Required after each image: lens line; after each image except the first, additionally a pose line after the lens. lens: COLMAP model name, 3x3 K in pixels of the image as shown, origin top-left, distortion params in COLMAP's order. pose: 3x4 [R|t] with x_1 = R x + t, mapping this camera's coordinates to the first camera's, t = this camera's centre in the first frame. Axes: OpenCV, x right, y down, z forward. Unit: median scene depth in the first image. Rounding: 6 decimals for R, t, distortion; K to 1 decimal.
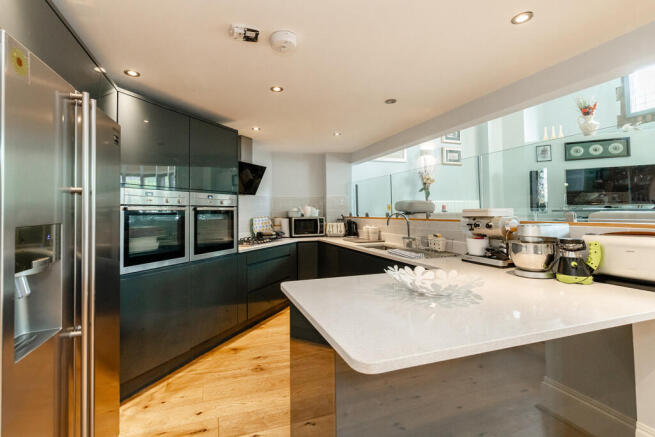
lens RADIAL K [[317.4, 0, 326.7], [0, 317.4, 214.7], [0, 0, 1]] dist [0.001448, -0.000046]
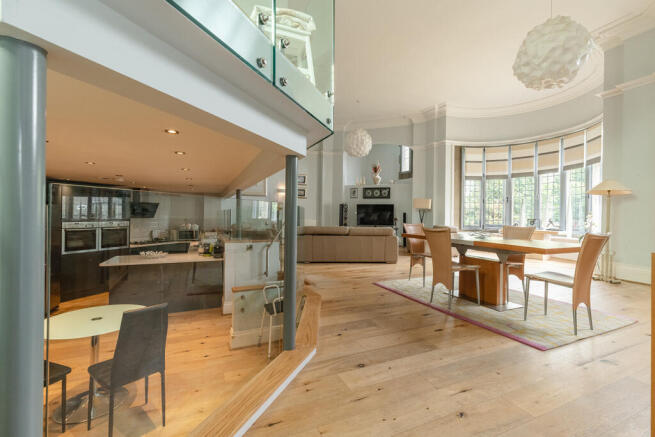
lens RADIAL K [[287.1, 0, 328.2], [0, 287.1, 218.4], [0, 0, 1]] dist [-0.000536, -0.000001]
pose [[0.997076, 0.026658, 0.071611, 0.536523], [-0.026827, 0.999639, 0.001405, -0.070014], [-0.071548, -0.003322, 0.997432, -0.608765]]
